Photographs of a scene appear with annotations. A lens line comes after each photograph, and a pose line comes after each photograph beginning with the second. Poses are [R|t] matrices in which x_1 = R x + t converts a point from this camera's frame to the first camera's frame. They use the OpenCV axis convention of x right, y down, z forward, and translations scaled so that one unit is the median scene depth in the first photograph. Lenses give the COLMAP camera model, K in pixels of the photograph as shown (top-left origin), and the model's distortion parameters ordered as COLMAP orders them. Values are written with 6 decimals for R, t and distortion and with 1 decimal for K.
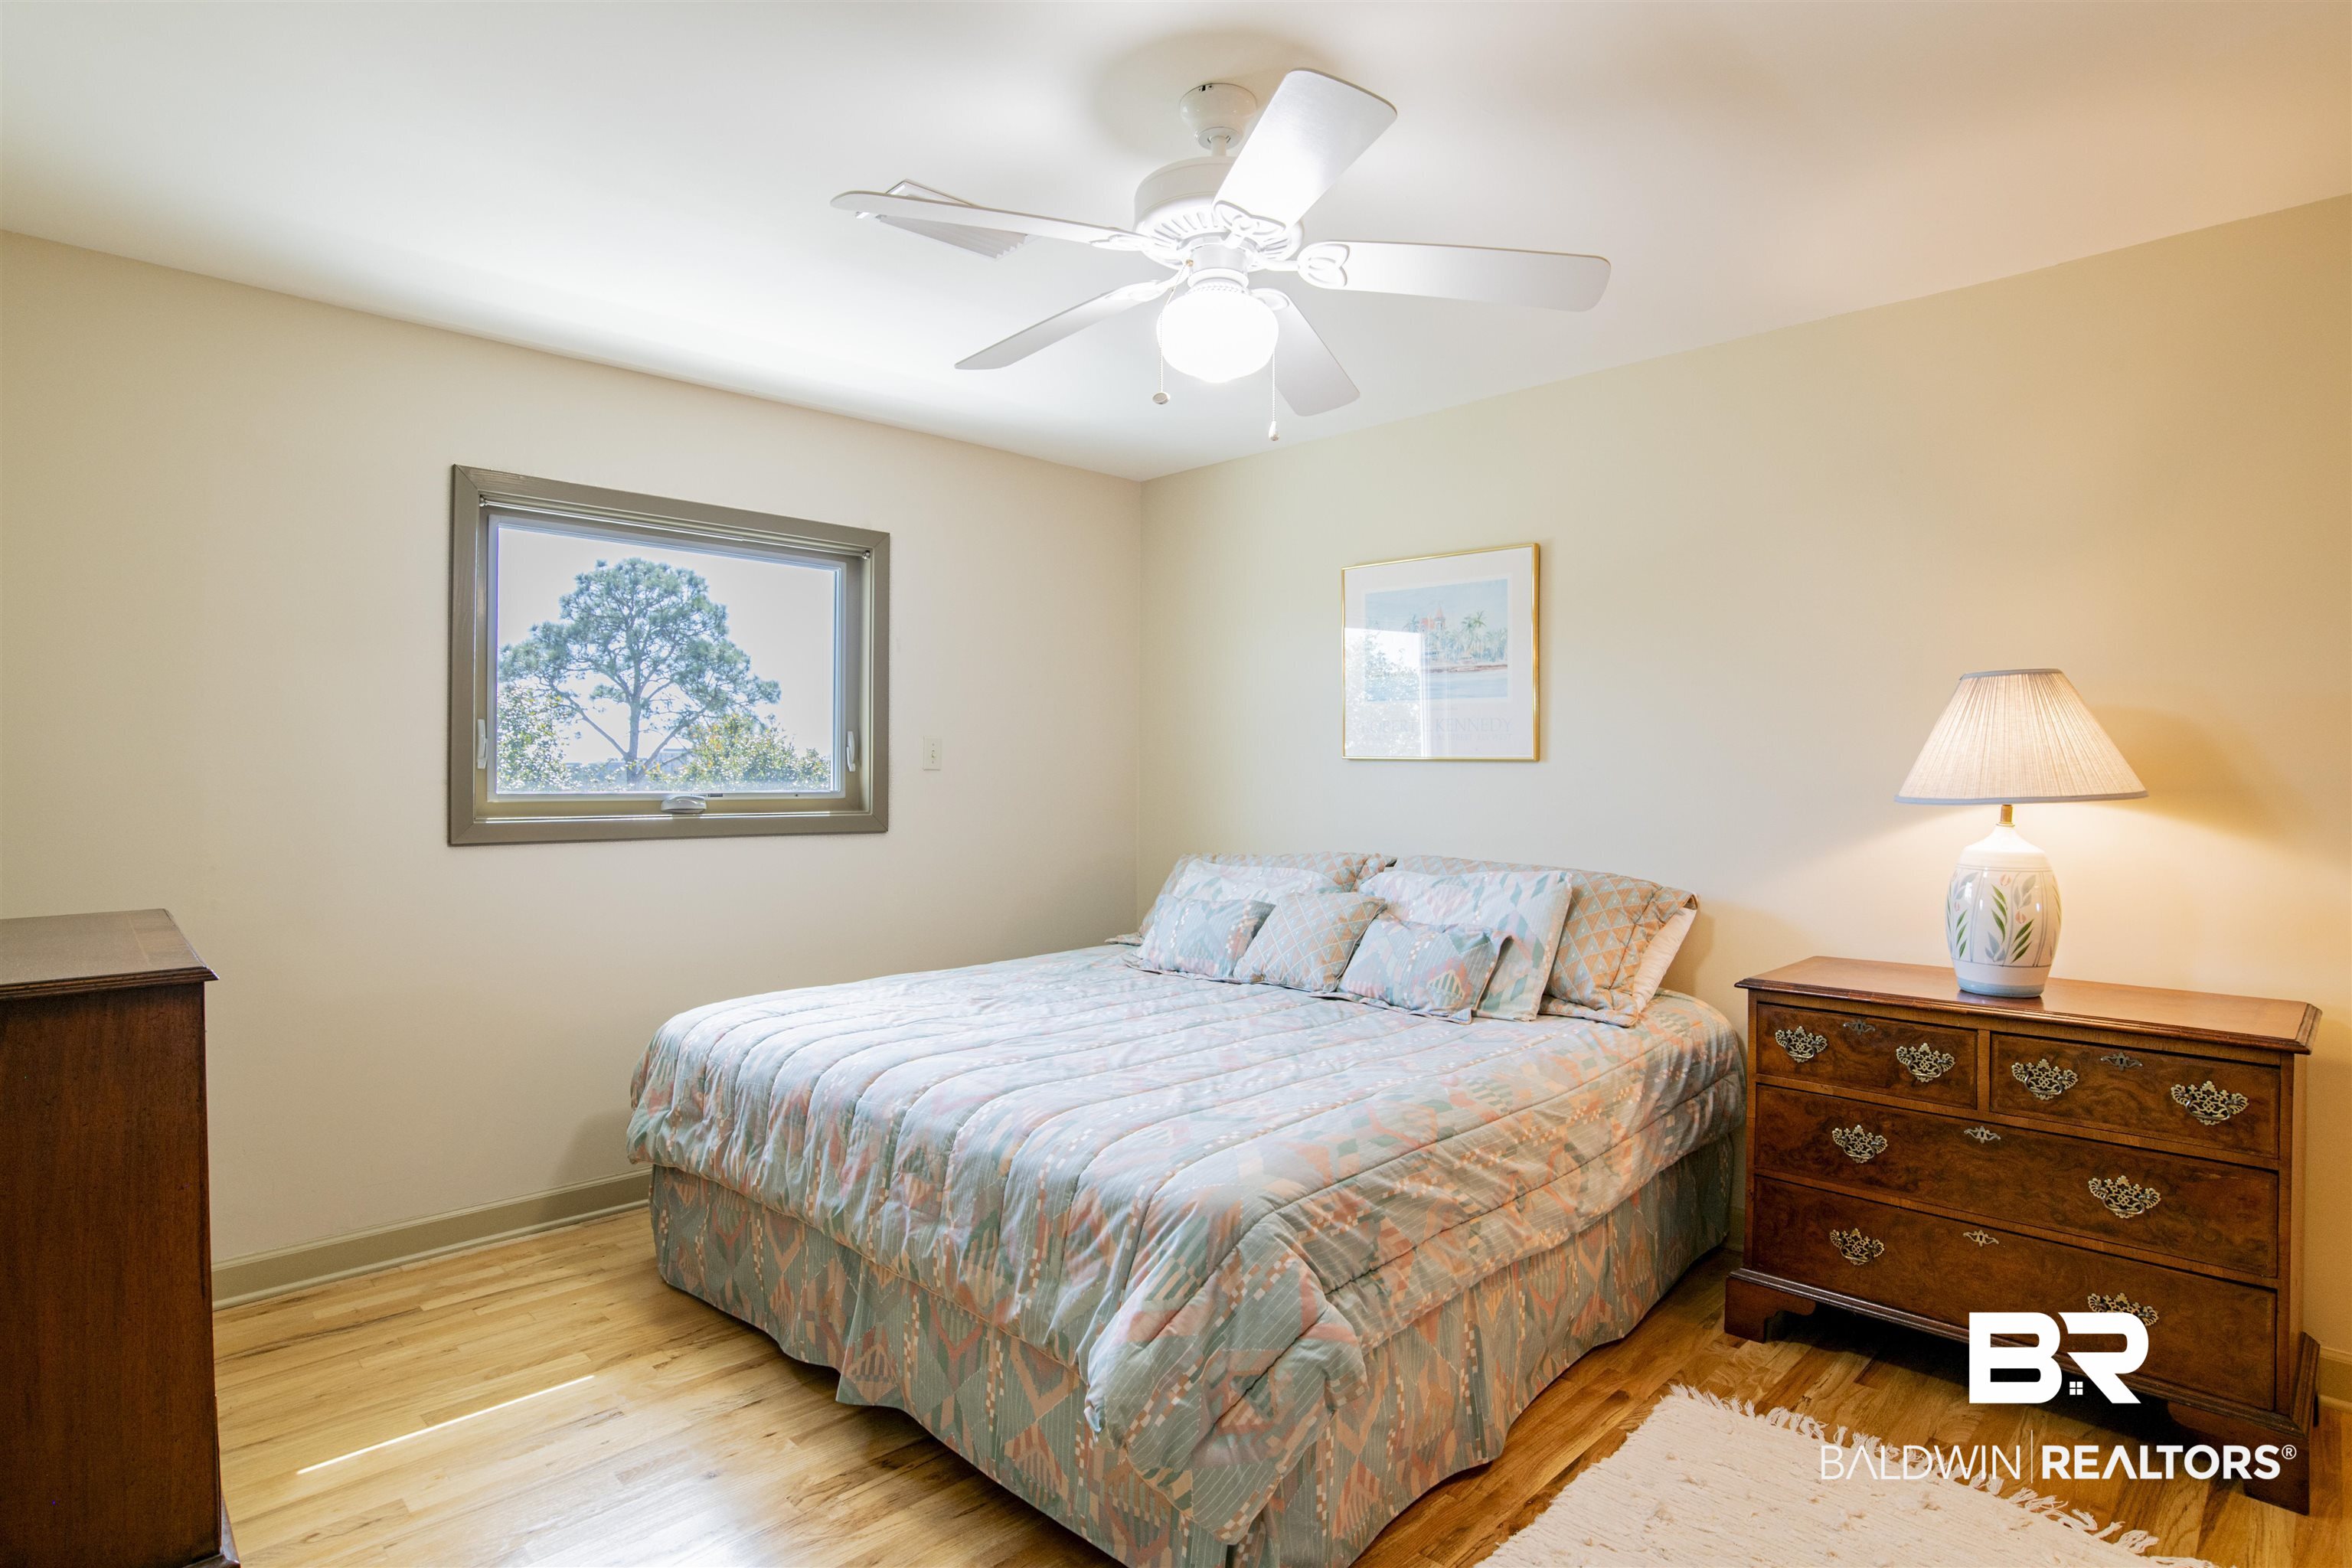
lens RADIAL K [[1198.4, 0, 1209.3], [0, 1198.4, 796.9], [0, 0, 1]] dist [-0.110493, 0.069139]
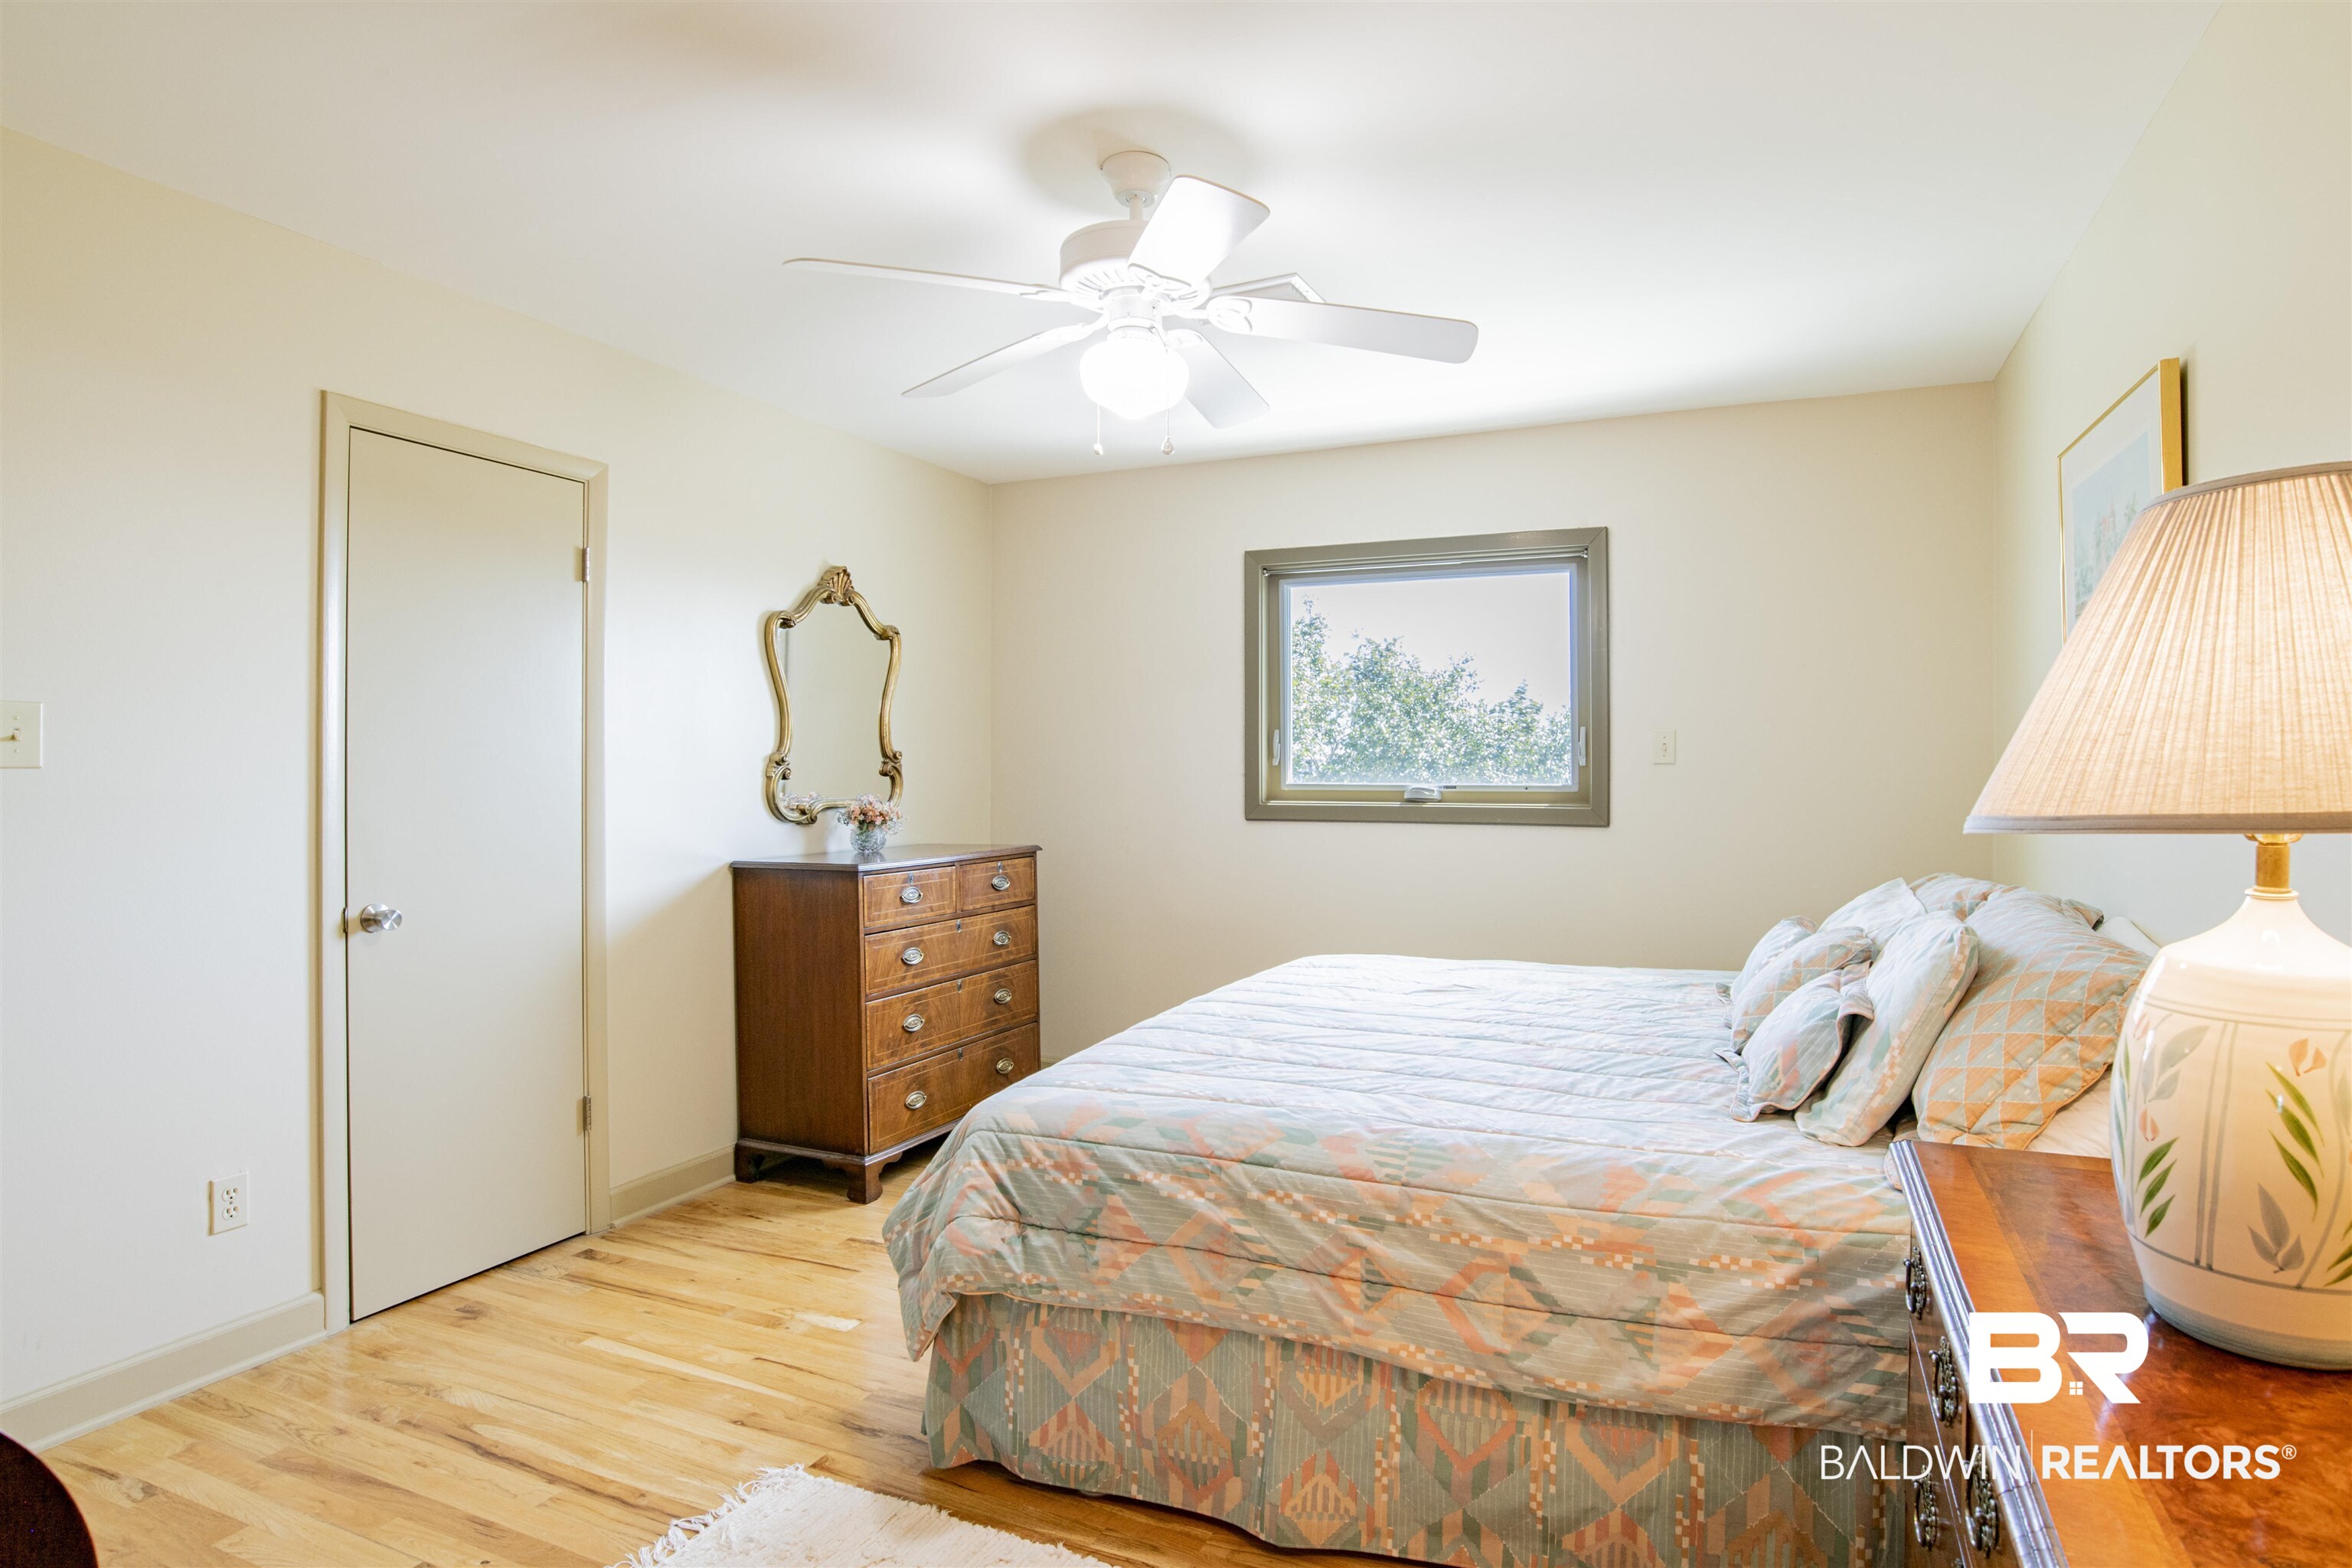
lens RADIAL K [[1198.4, 0, 1209.3], [0, 1198.4, 796.9], [0, 0, 1]] dist [-0.110493, 0.069139]
pose [[0.371272, 0.016812, -0.928372, 0.902762], [-0.012626, 0.999835, 0.013057, -0.006623], [0.928438, 0.006873, 0.371423, 0.544136]]
